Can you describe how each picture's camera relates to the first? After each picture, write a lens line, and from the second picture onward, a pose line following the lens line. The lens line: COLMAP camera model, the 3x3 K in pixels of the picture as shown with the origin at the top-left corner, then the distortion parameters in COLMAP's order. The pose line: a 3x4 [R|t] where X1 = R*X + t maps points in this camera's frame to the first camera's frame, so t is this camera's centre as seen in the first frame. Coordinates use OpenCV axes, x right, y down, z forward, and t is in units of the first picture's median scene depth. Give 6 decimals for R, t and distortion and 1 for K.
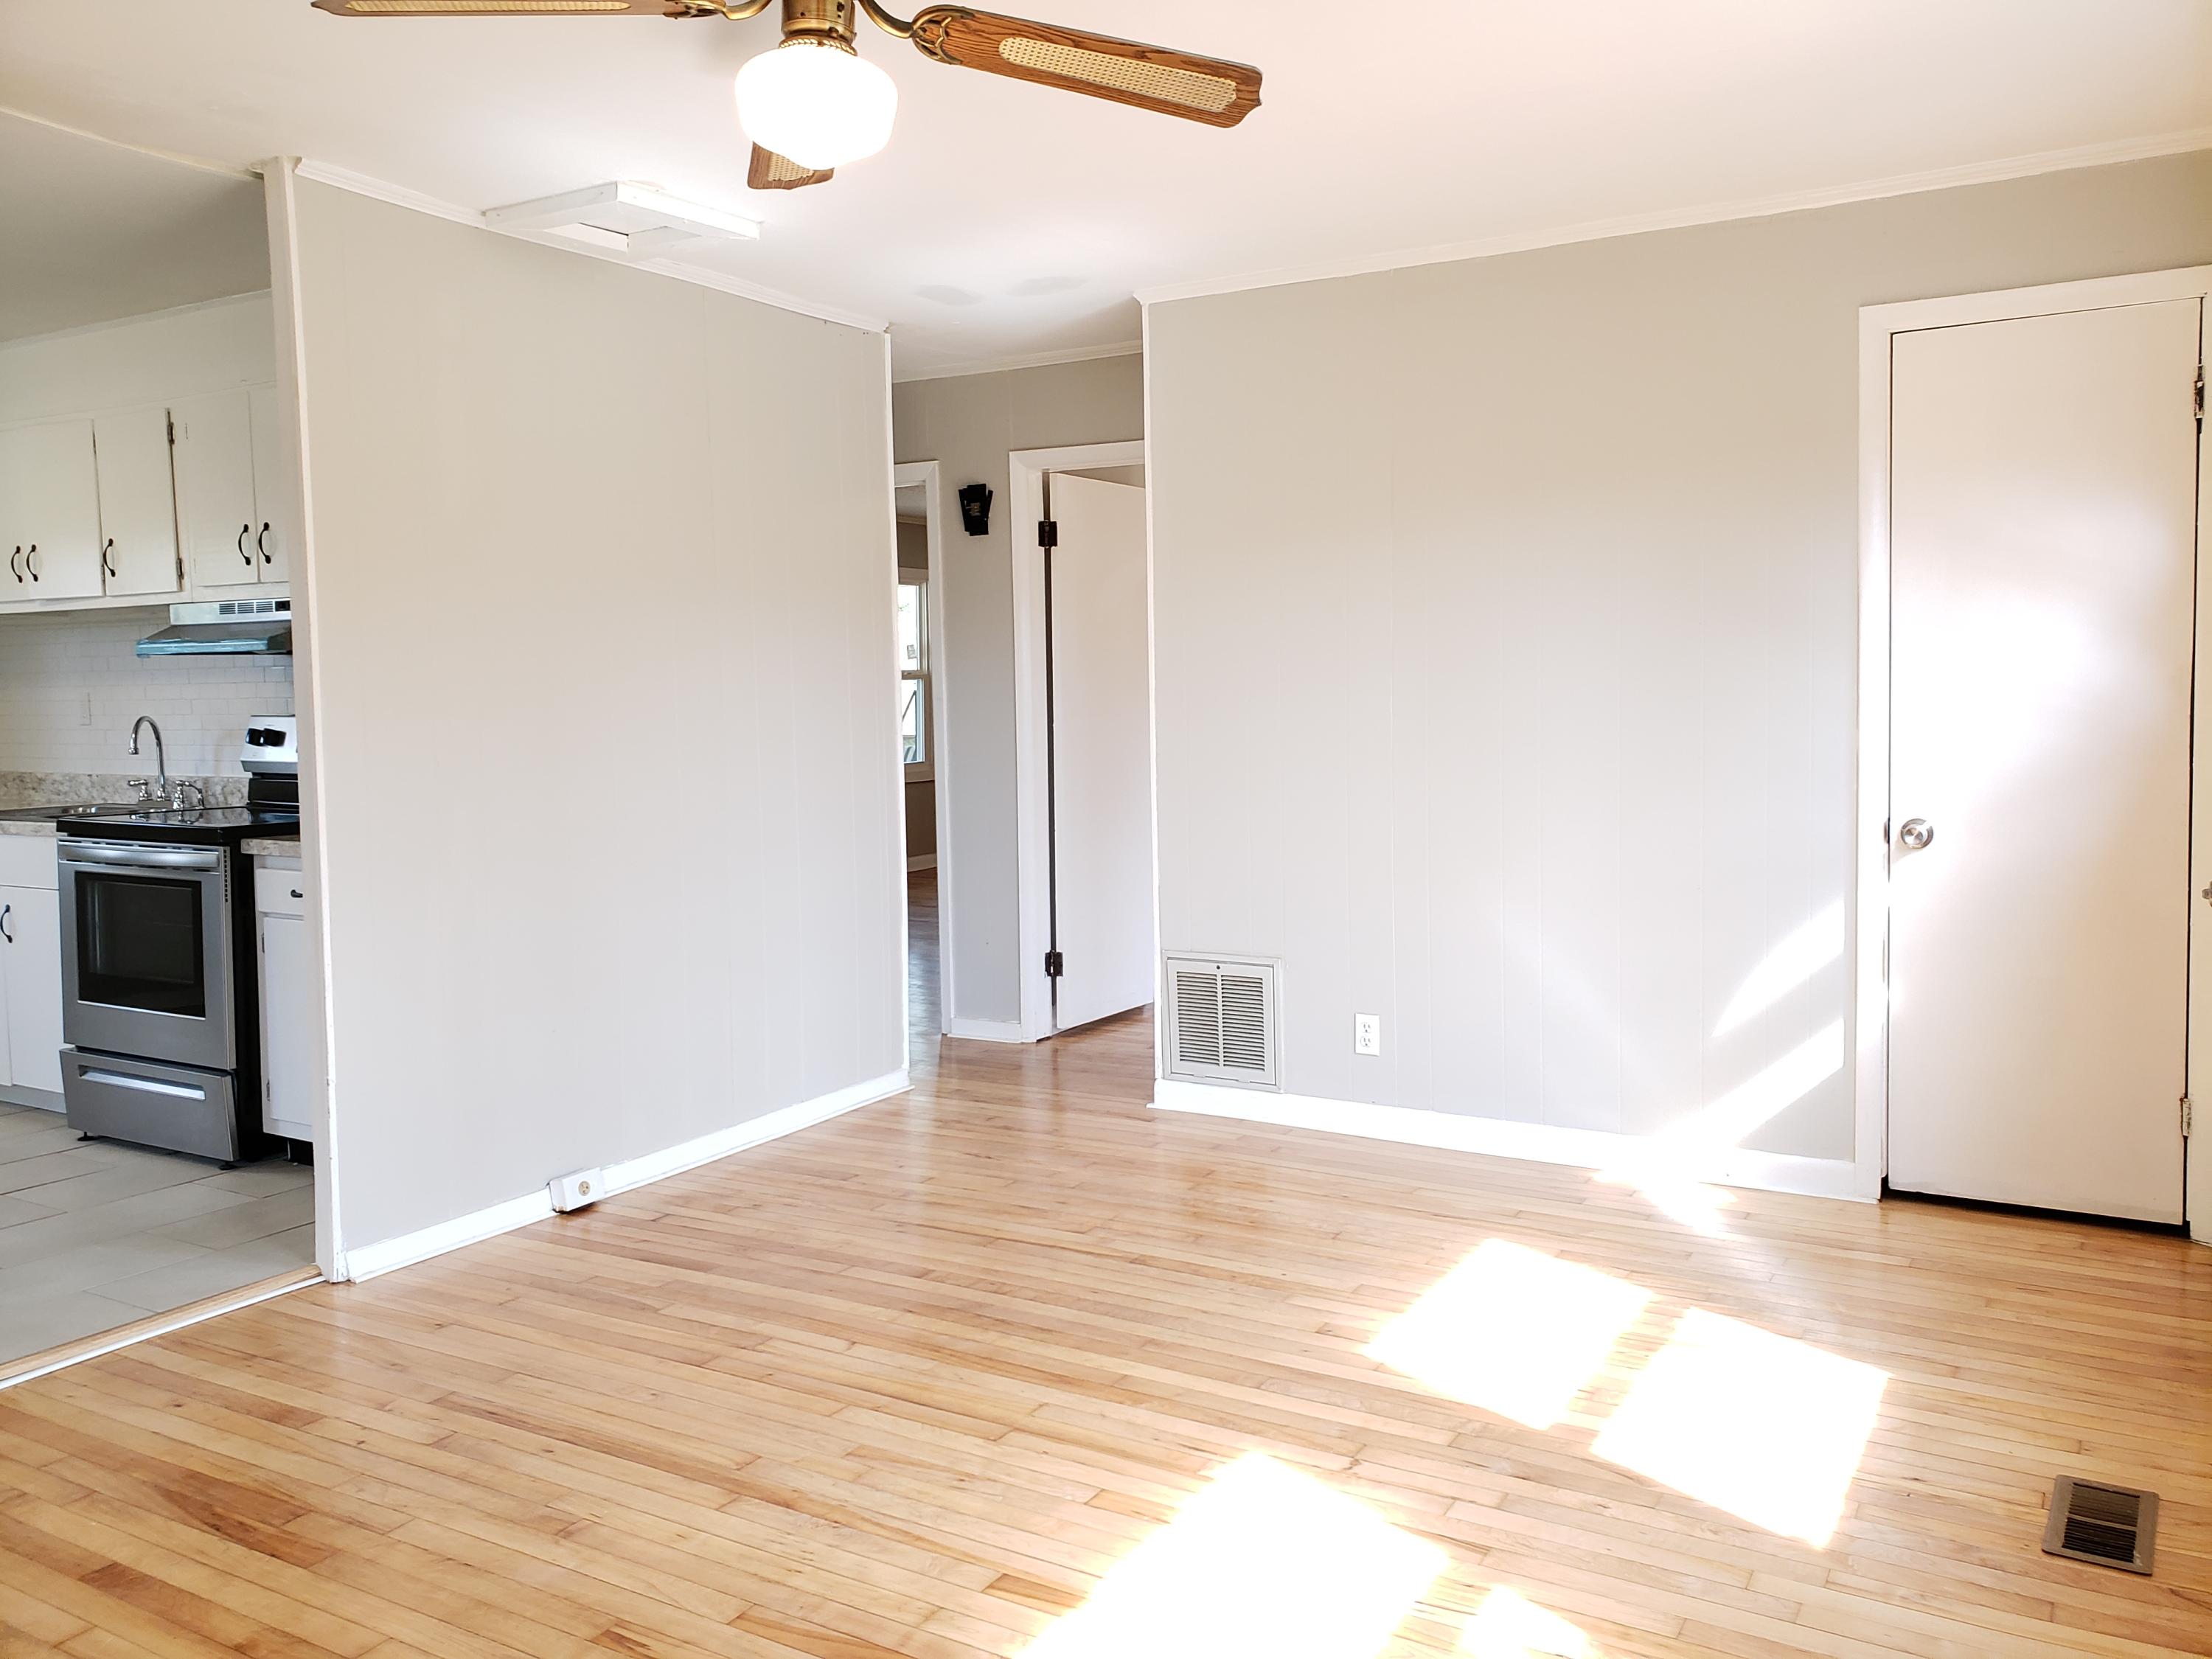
lens RADIAL K [[1736.0, 0, 1164.1], [0, 1736.0, 772.3], [0, 0, 1]] dist [0.009947, 0.002586]
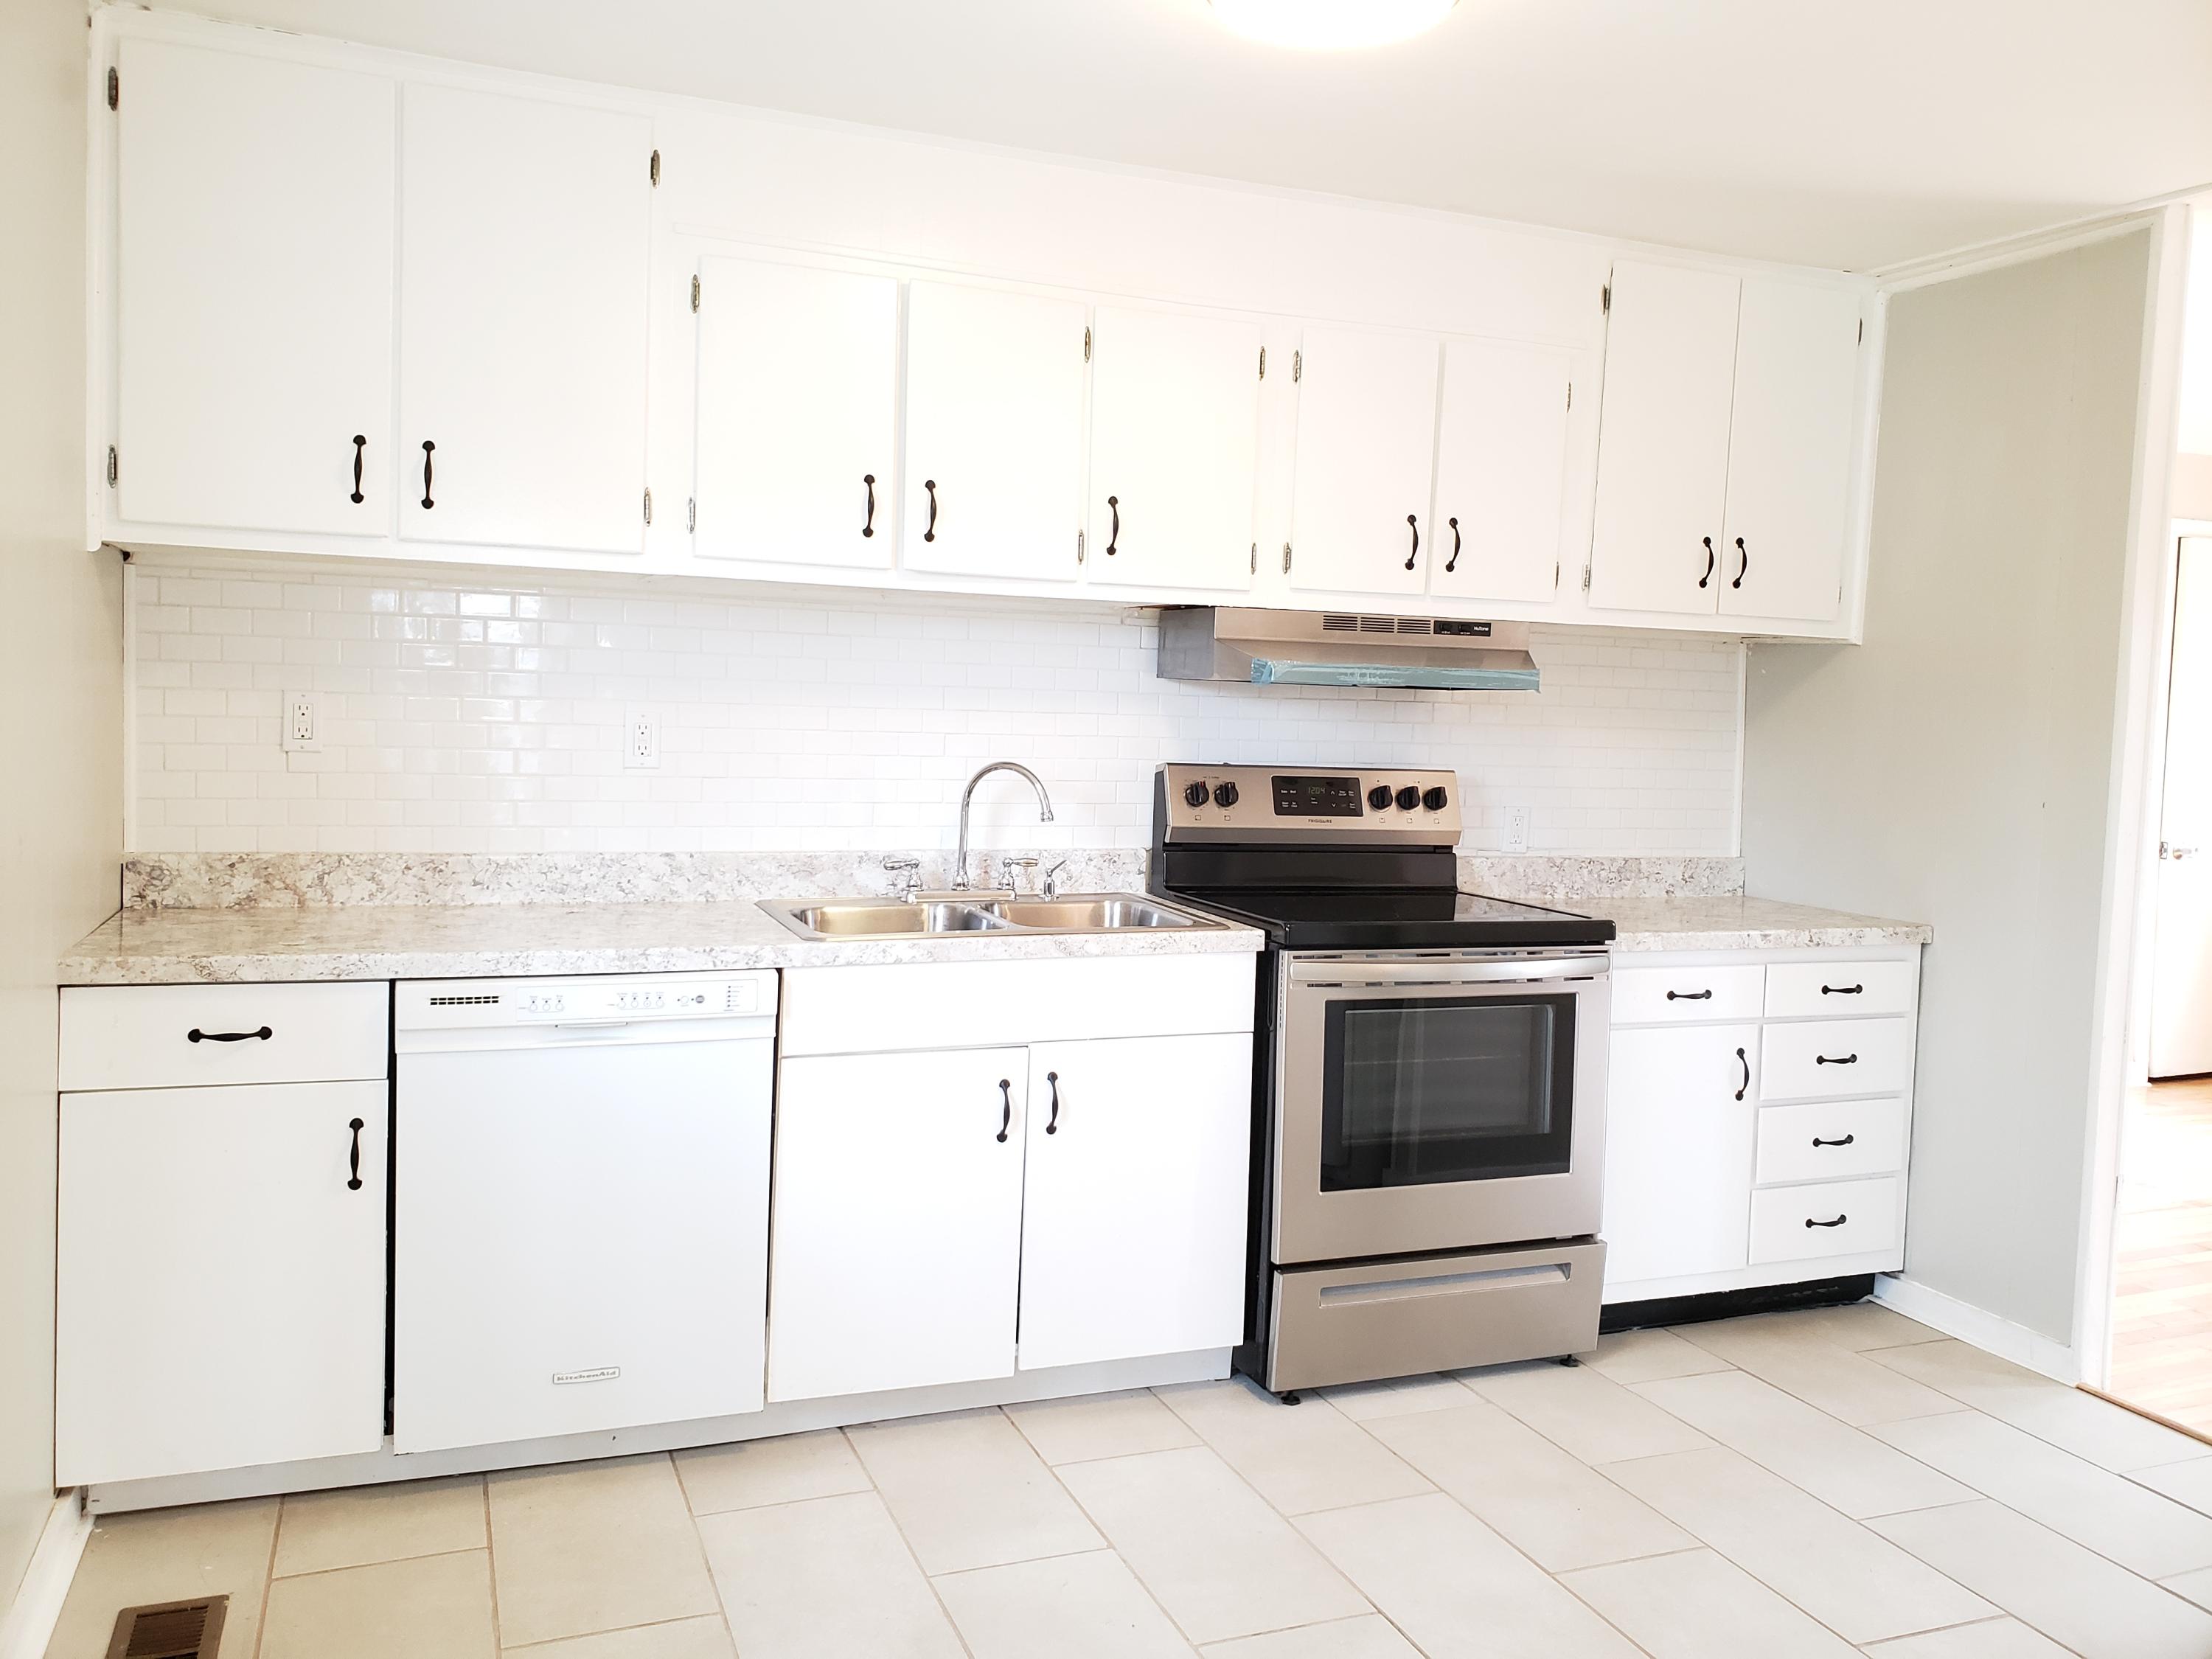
lens RADIAL K [[1713.7, 0, 1086.0], [0, 1713.7, 805.1], [0, 0, 1]] dist [0.084802, -0.108692]
pose [[0.636927, -0.018395, 0.770704, -1.060896], [-0.000442, 0.999706, 0.024227, -0.031926], [-0.770924, -0.015771, 0.636732, 0.565564]]
